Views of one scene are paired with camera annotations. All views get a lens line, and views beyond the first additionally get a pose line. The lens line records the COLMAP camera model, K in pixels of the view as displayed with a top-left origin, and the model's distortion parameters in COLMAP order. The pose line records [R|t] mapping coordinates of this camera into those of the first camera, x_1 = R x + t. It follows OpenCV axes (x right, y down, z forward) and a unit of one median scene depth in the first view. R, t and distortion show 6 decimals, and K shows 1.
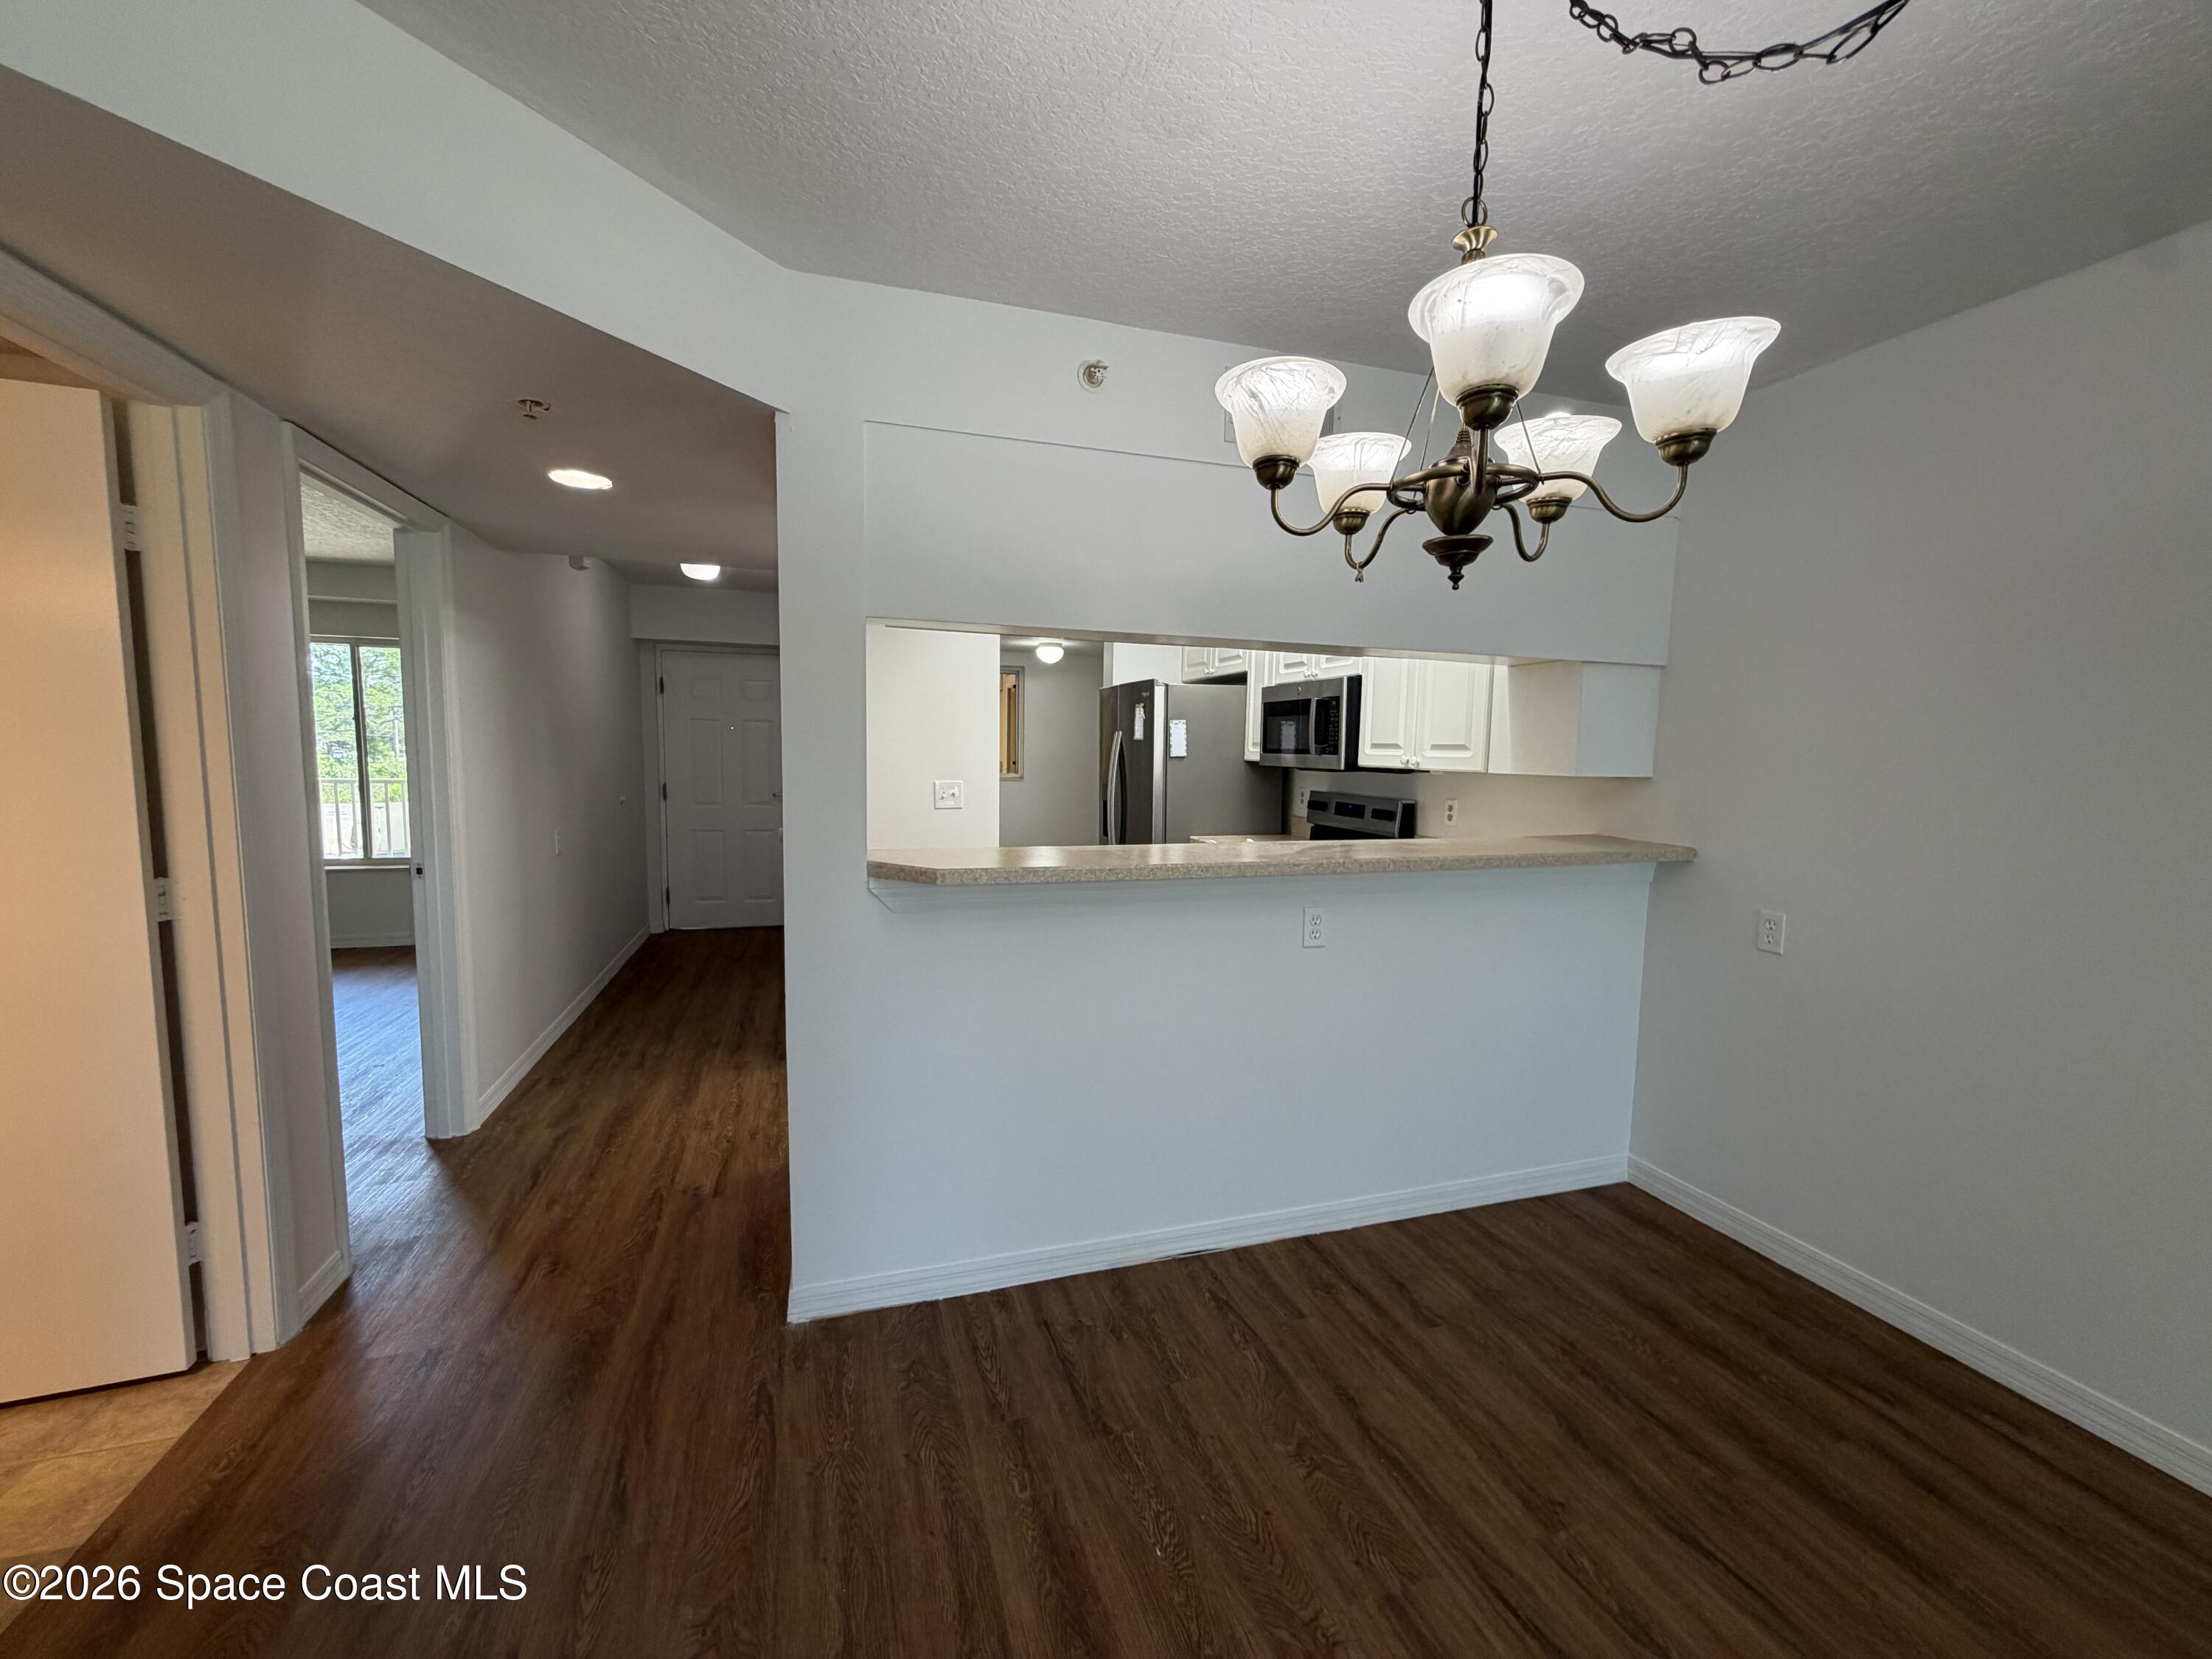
lens RADIAL K [[898.9, 0, 1106.0], [0, 898.9, 829.5], [0, 0, 1]] dist [-0.002653, -0.000248]
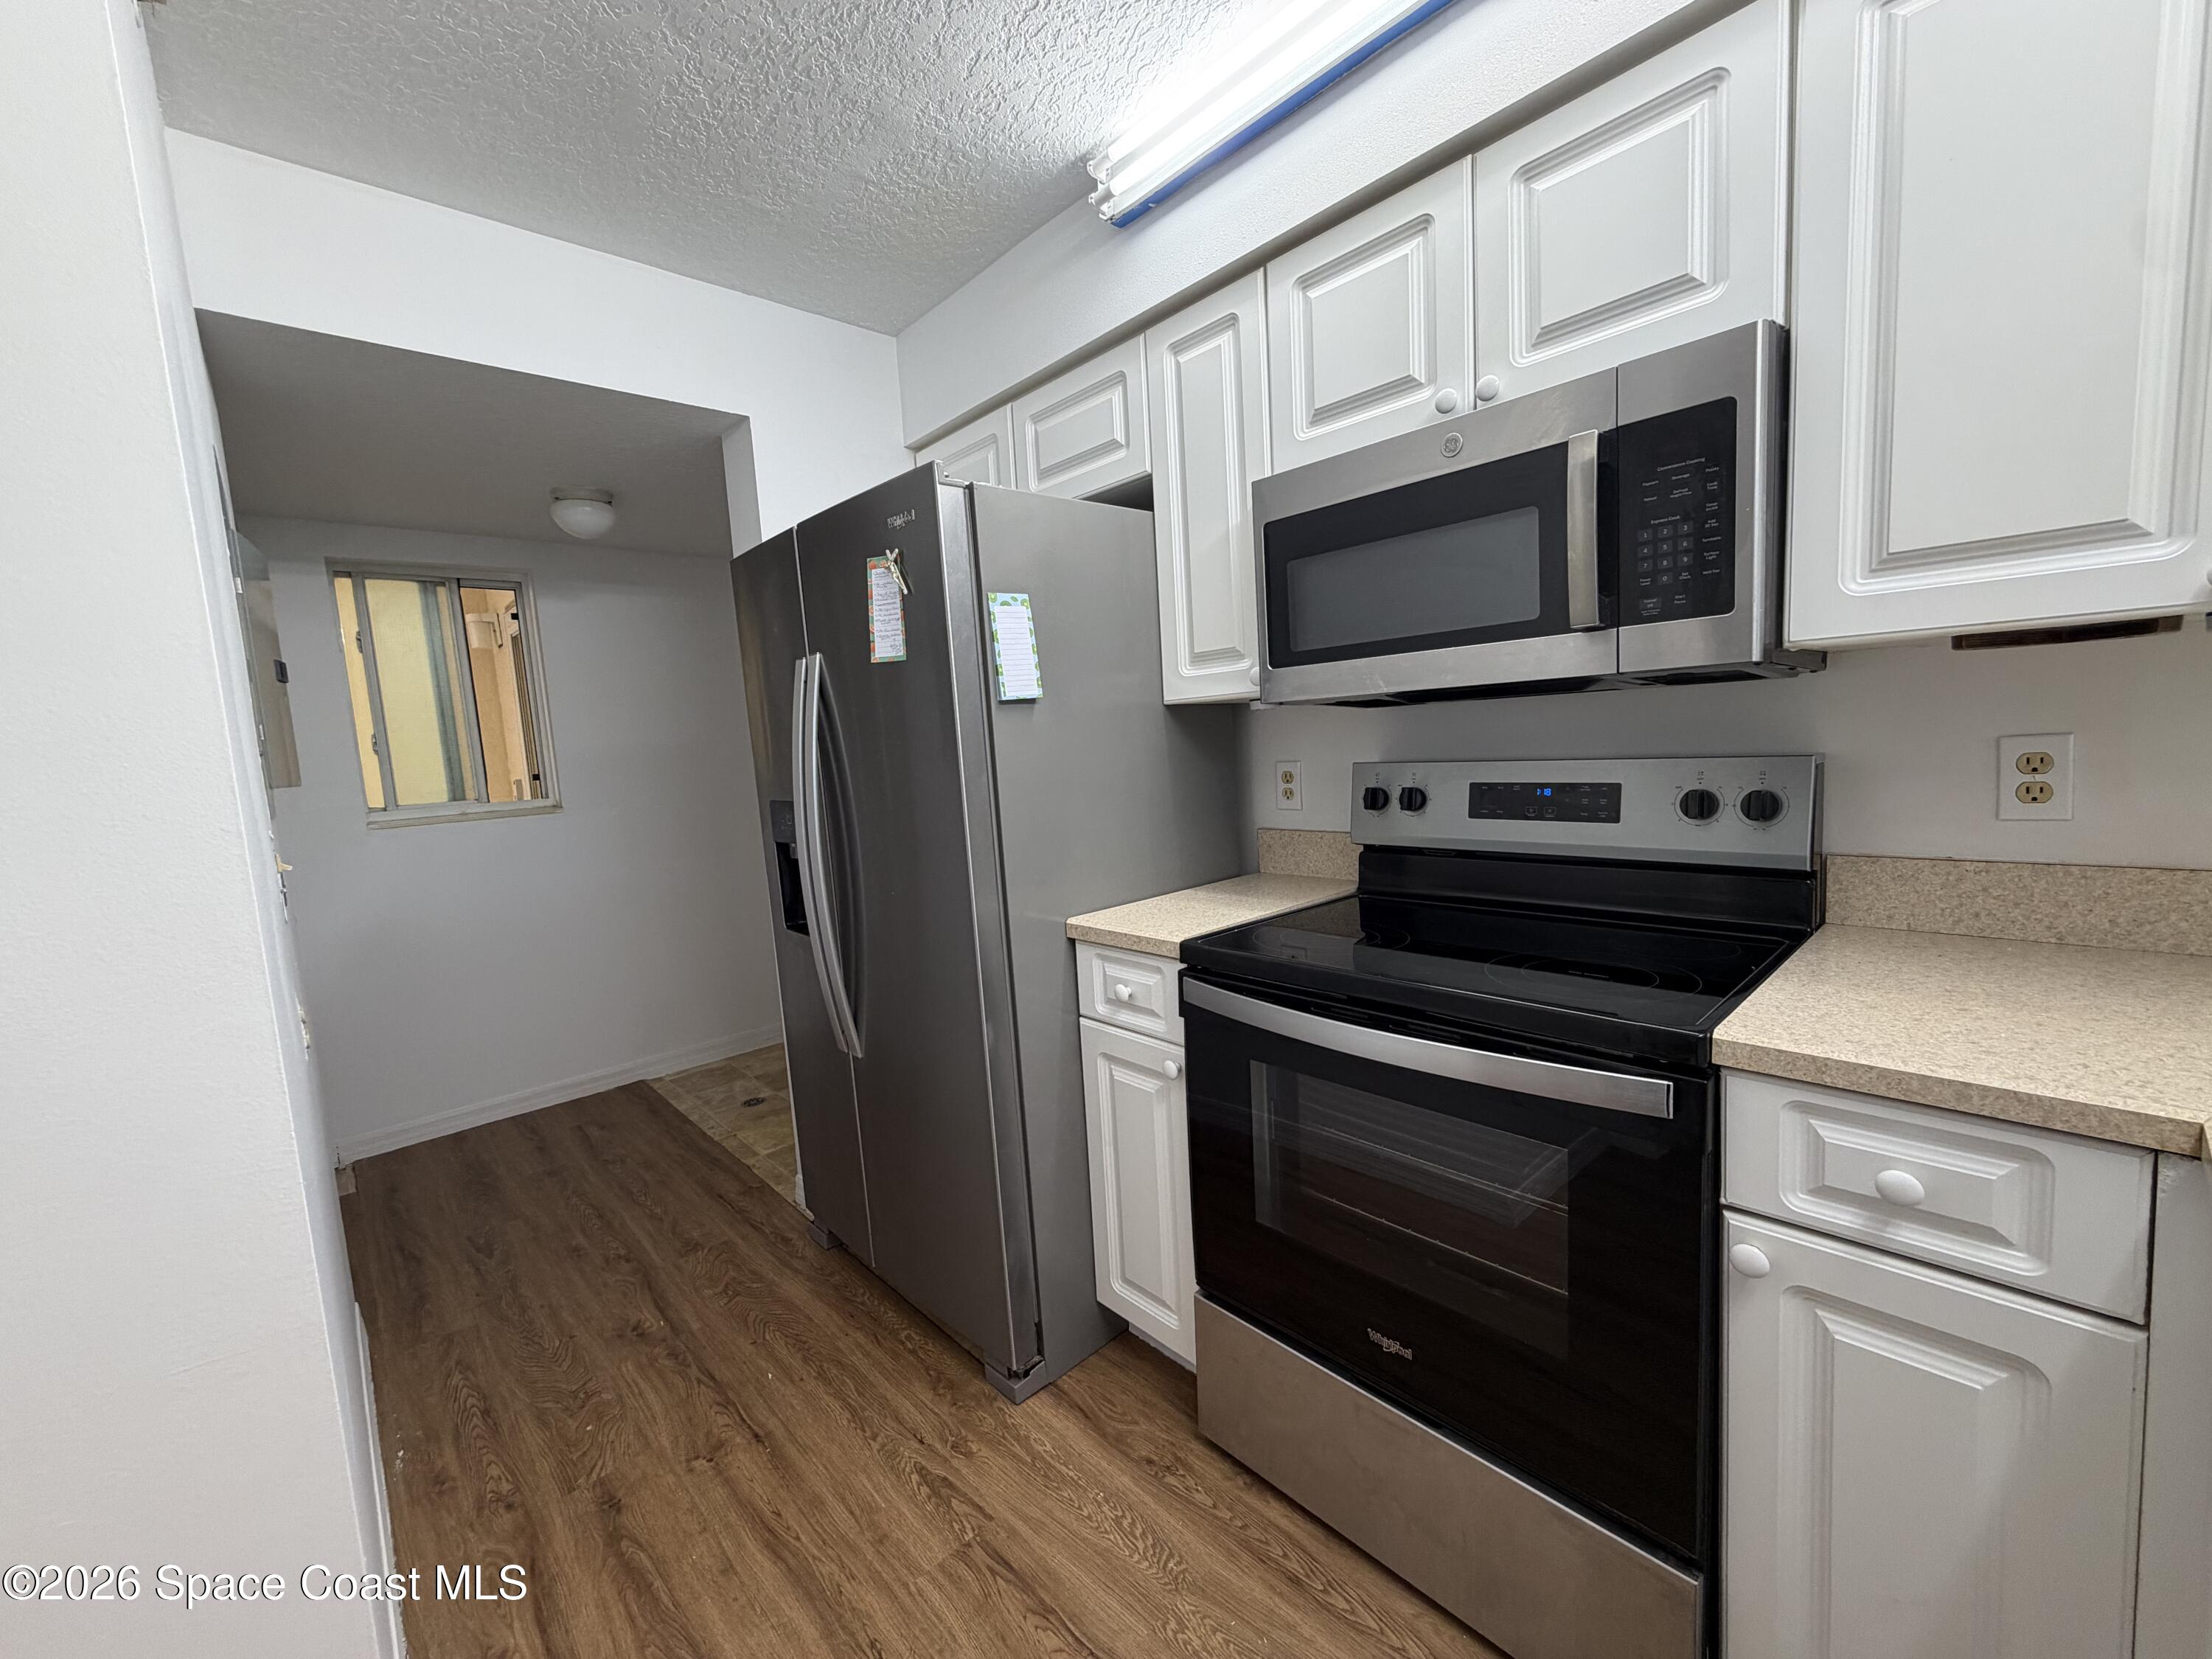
lens RADIAL K [[897.8, 0, 1050.0], [0, 897.8, 831.6], [0, 0, 1]] dist [-0.000951, -0.000140]
pose [[0.913708, -0.107060, 0.392016, -0.054423], [0.109256, 0.993872, 0.016773, -0.037598], [-0.391409, 0.027505, 0.919806, 0.739634]]
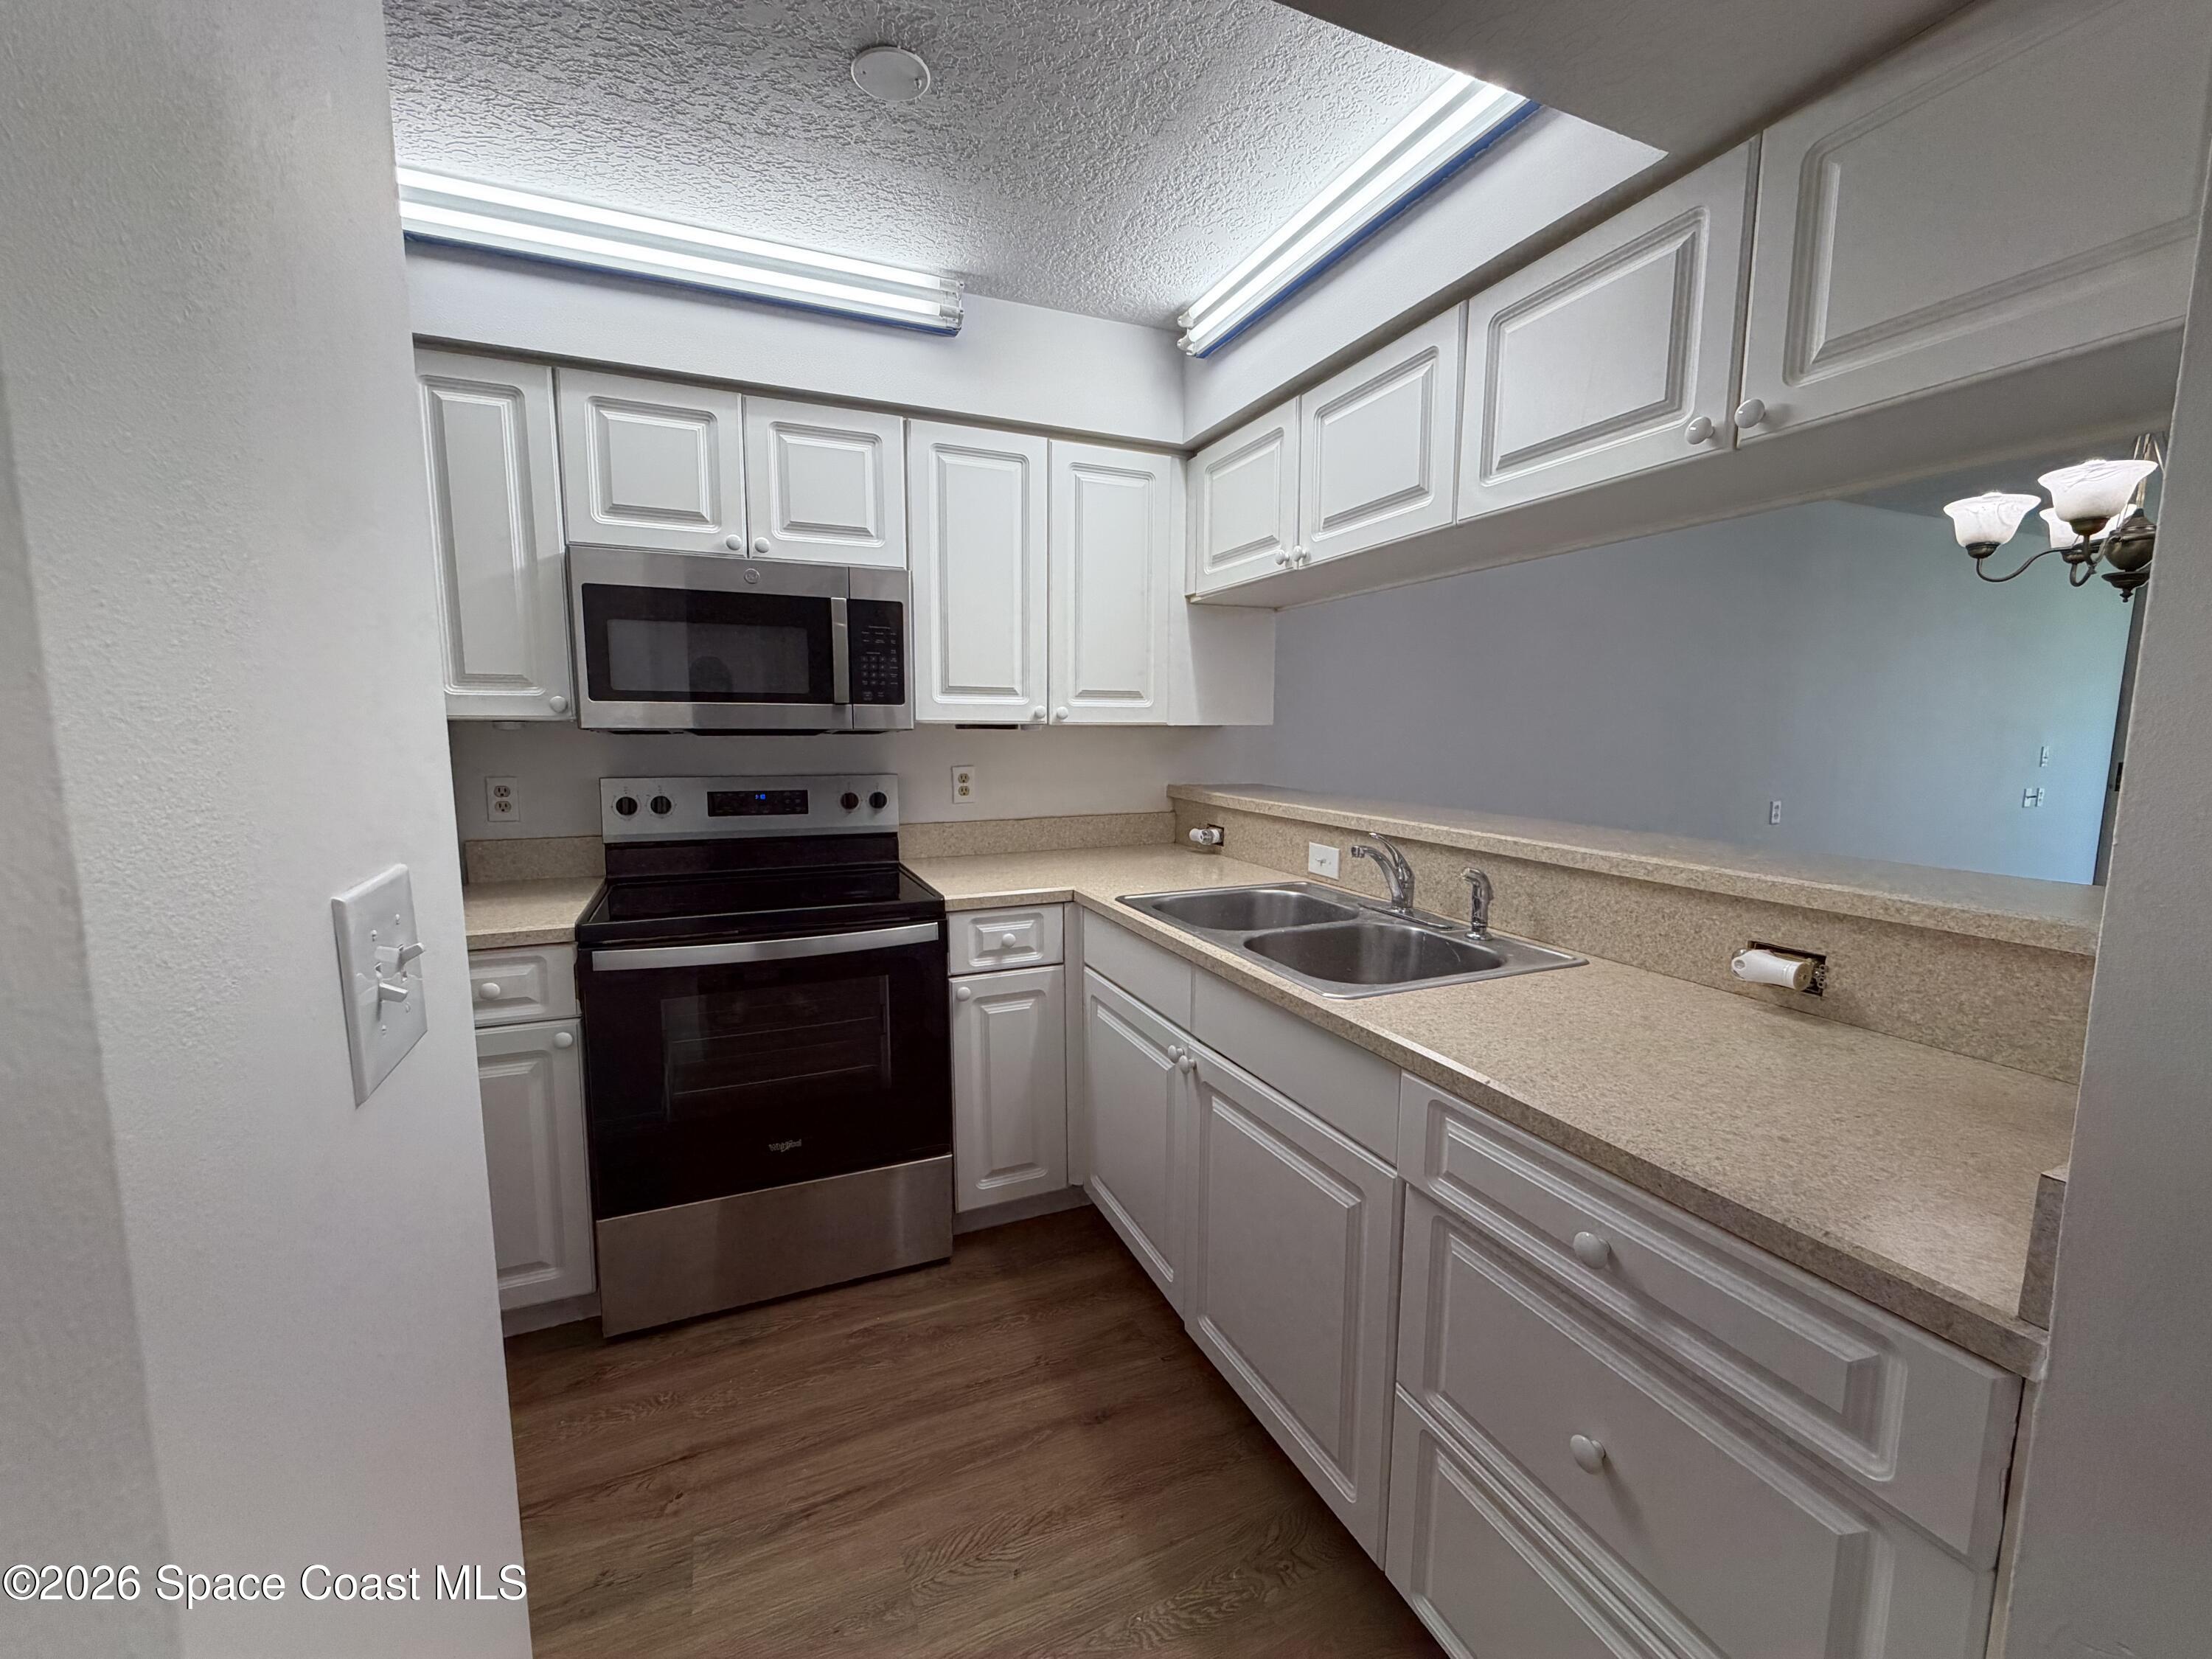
lens RADIAL K [[898.9, 0, 1106.0], [0, 898.9, 829.5], [0, 0, 1]] dist [-0.002653, -0.000248]
pose [[-0.113888, -0.123805, 0.985749, -0.322667], [0.091817, 0.986647, 0.134525, -0.062269], [-0.989242, 0.105829, -0.101000, 0.842718]]
